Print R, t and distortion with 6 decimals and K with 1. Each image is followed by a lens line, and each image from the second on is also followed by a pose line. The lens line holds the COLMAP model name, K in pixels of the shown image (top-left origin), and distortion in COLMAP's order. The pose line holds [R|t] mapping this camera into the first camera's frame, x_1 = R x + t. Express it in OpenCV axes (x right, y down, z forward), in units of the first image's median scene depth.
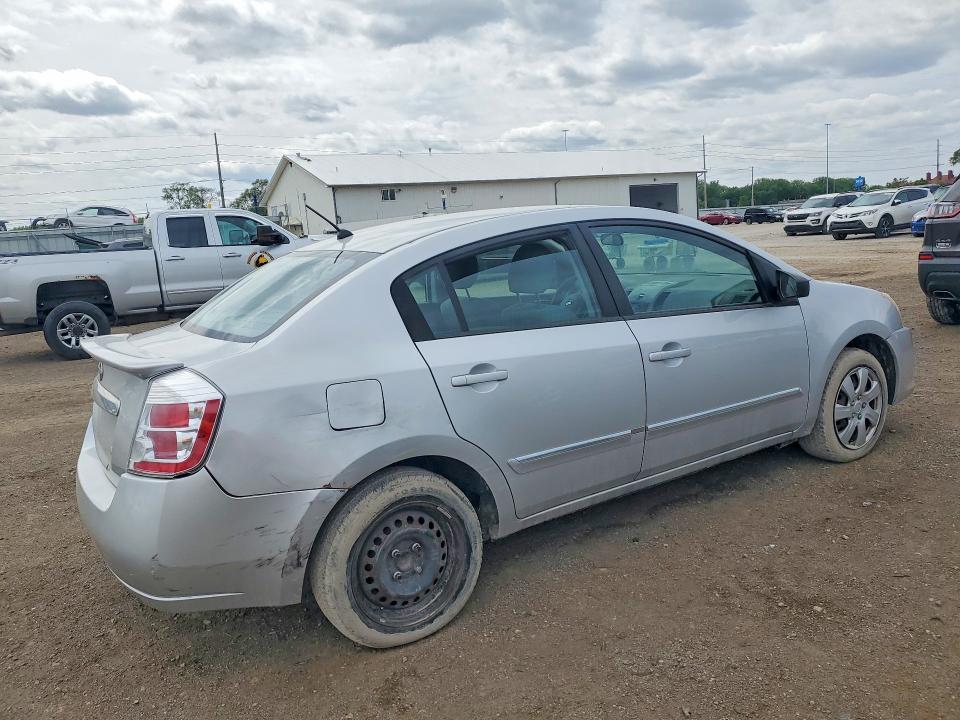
lens RADIAL K [[734.0, 0, 480.0], [0, 734.0, 360.0], [0, 0, 1]] dist [0.054870, -0.002961]
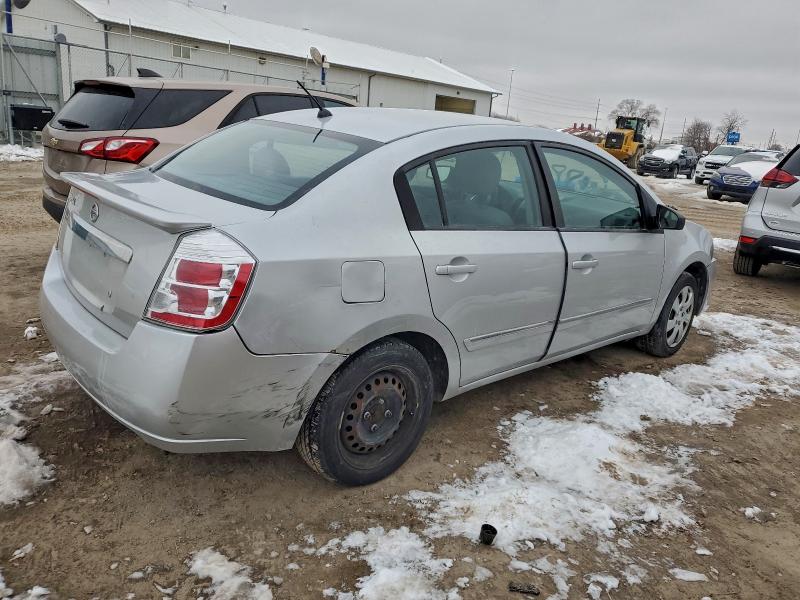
lens RADIAL K [[611.7, 0, 400.0], [0, 611.7, 300.0], [0, 0, 1]] dist [0.054870, -0.002961]
pose [[0.966806, 0.110506, 0.230379, -0.306943], [-0.137570, 0.984923, 0.104885, -0.015783], [-0.215315, -0.133097, 0.967432, 0.083514]]
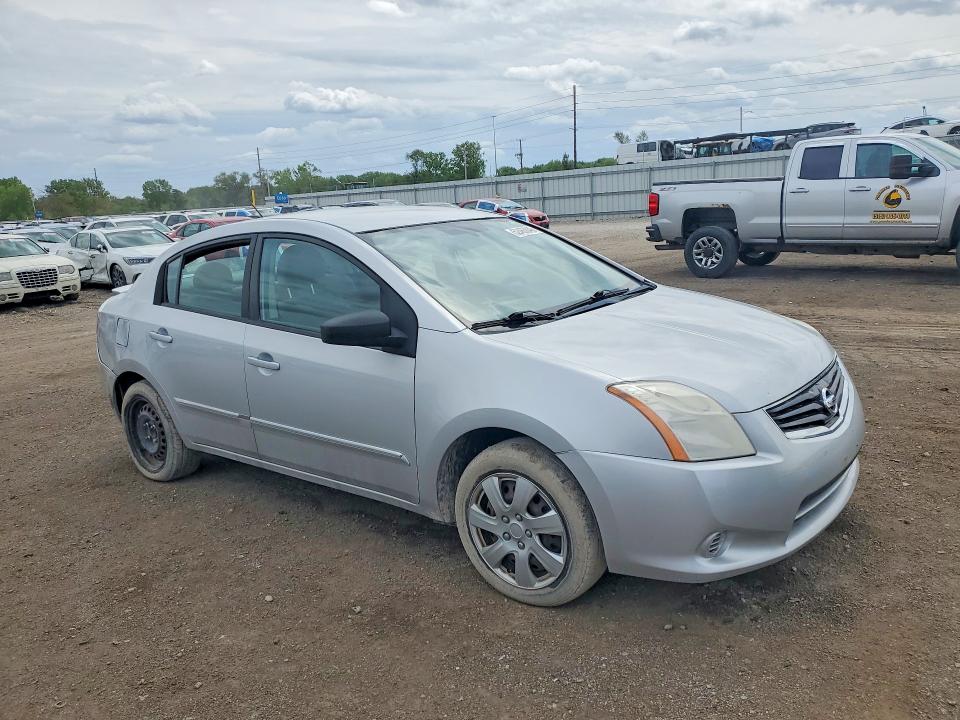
lens RADIAL K [[734.0, 0, 480.0], [0, 734.0, 360.0], [0, 0, 1]] dist [0.054870, -0.002961]
pose [[0.357724, 0.263696, -0.895822, 1.628601], [-0.139657, 0.963620, 0.227885, -0.371492], [0.923325, 0.043588, 0.381537, 1.044035]]
